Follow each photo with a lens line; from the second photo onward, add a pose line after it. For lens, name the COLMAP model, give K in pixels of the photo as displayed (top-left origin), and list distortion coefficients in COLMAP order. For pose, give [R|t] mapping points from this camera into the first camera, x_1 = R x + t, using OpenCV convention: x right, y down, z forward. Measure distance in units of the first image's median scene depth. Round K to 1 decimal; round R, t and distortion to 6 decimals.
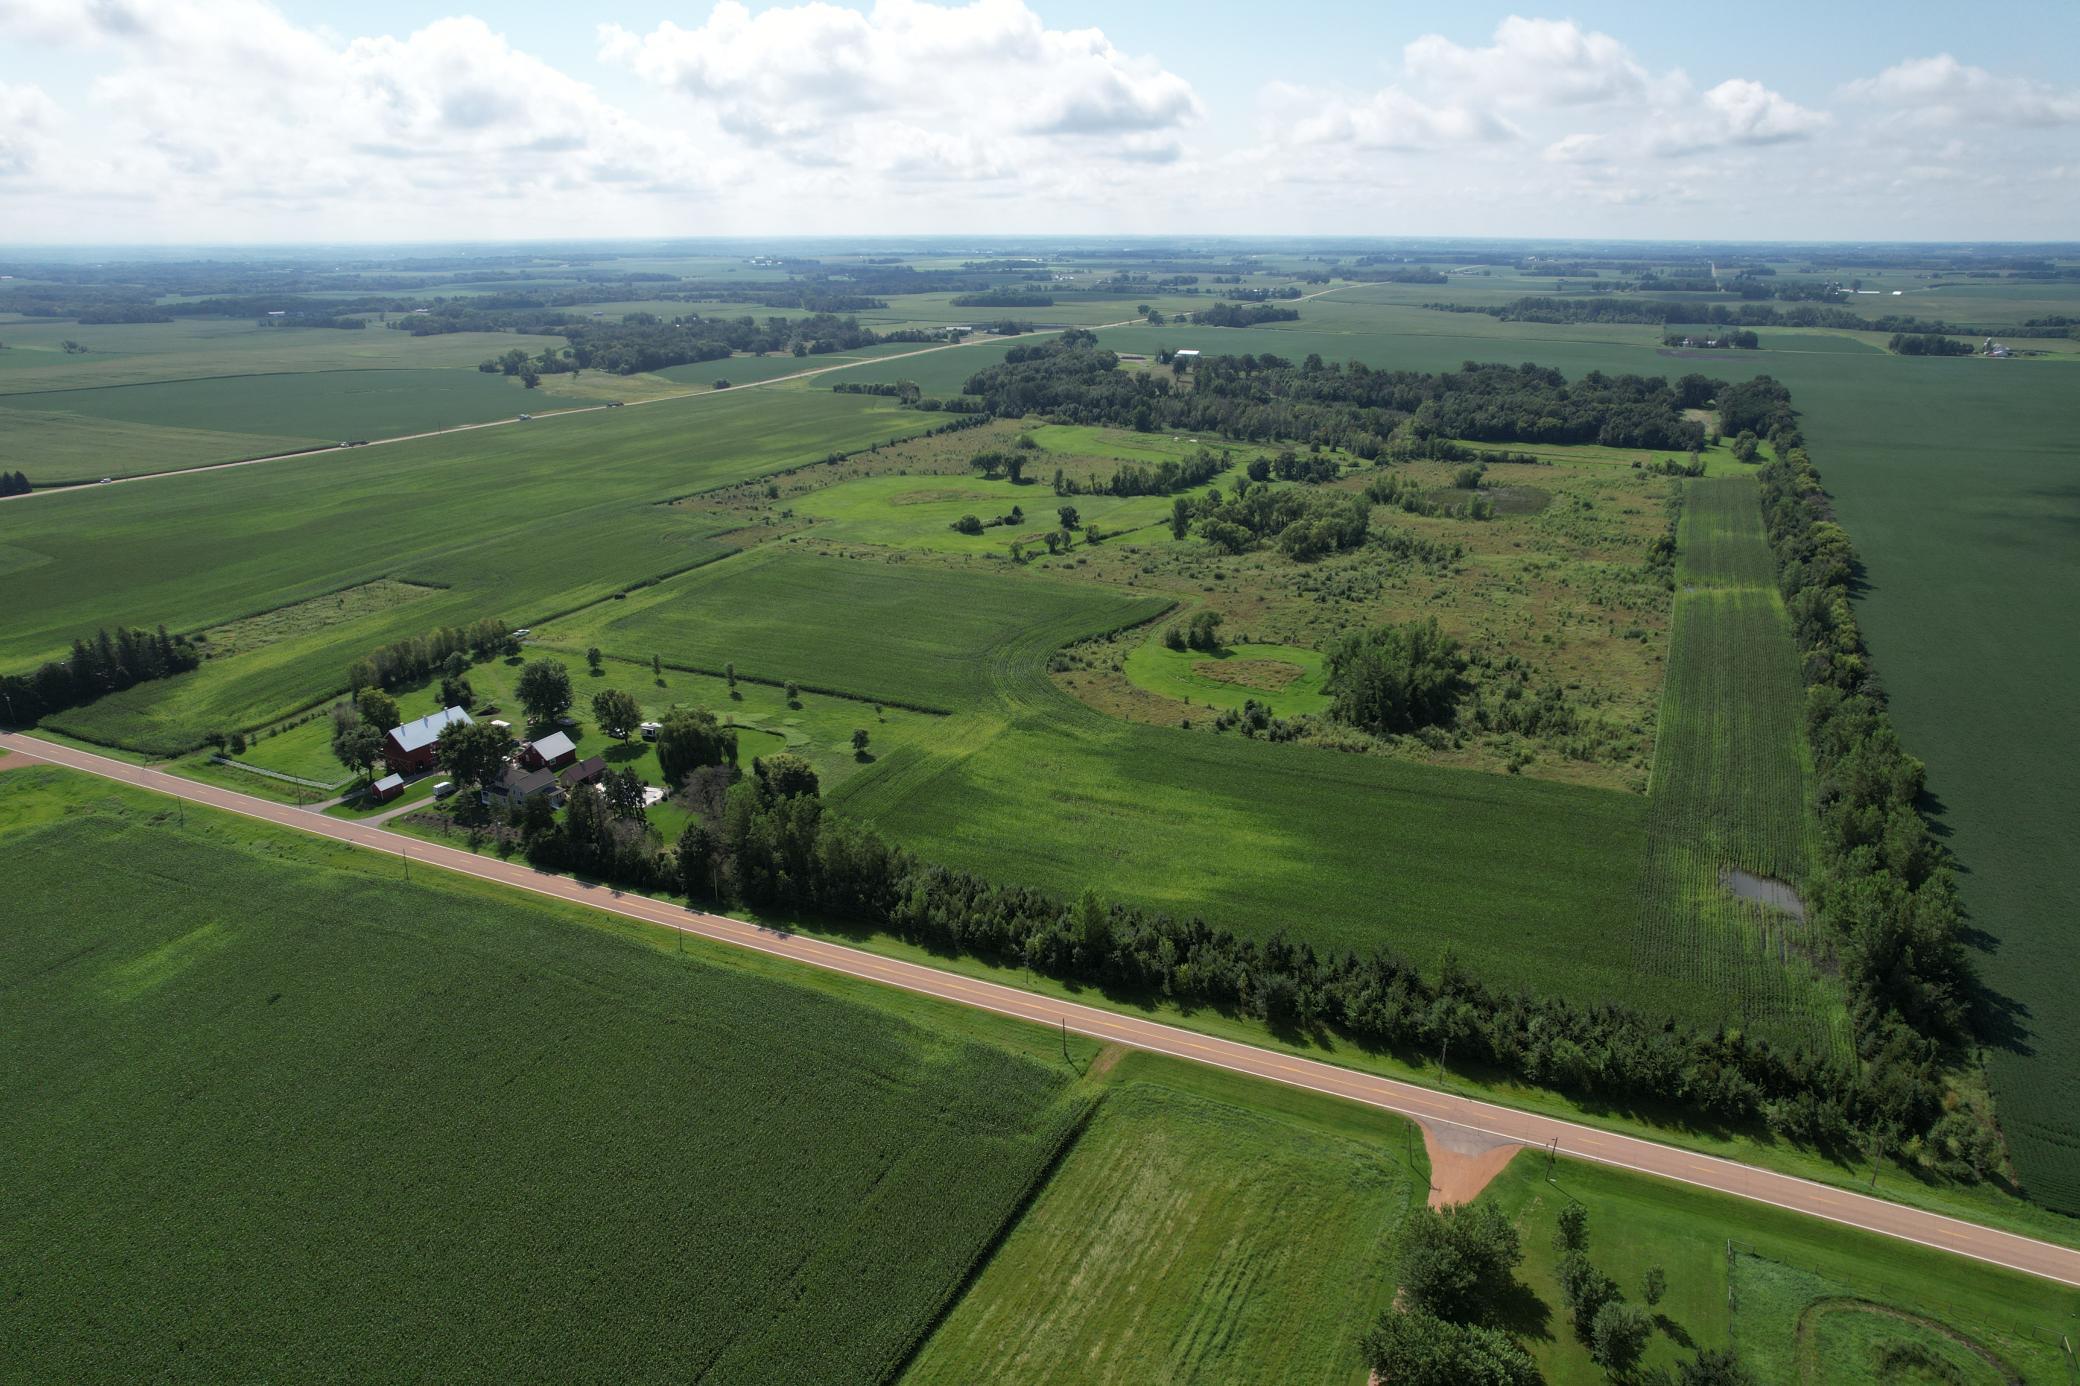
lens RADIAL K [[1330.3, 0, 1036.6], [0, 1330.3, 699.8], [0, 0, 1]] dist [-0.077790, 0.072816]
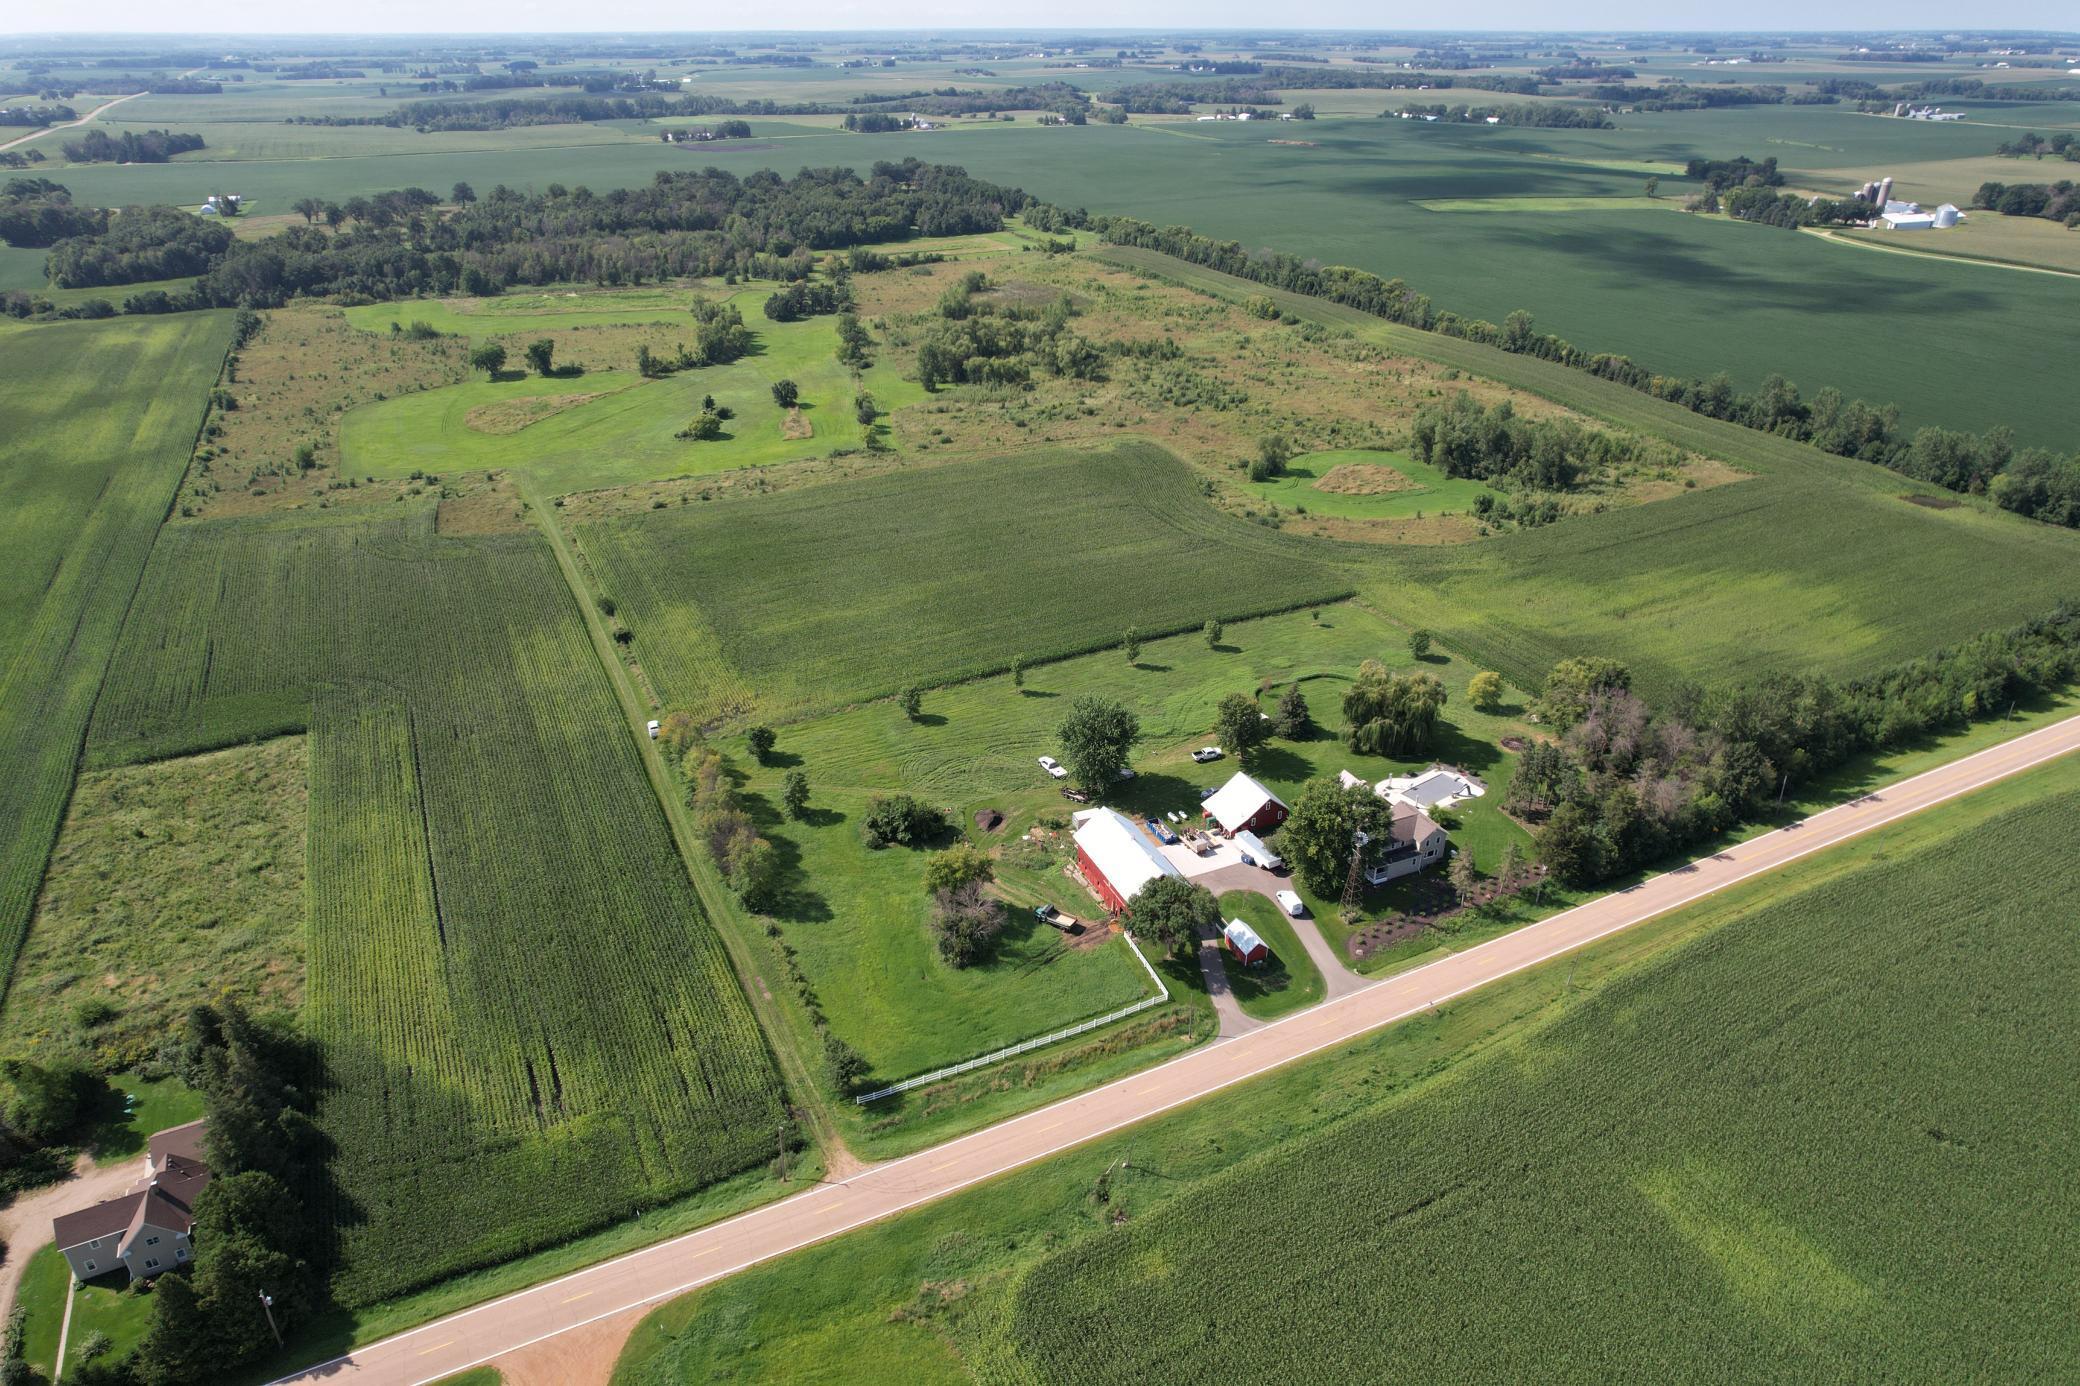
lens RADIAL K [[1330.3, 0, 1036.6], [0, 1330.3, 699.8], [0, 0, 1]] dist [-0.077790, 0.072816]
pose [[0.621499, -0.361186, 0.695186, -0.567788], [0.265022, 0.931993, 0.247289, -0.135124], [-0.737226, 0.030549, 0.674955, 0.377491]]
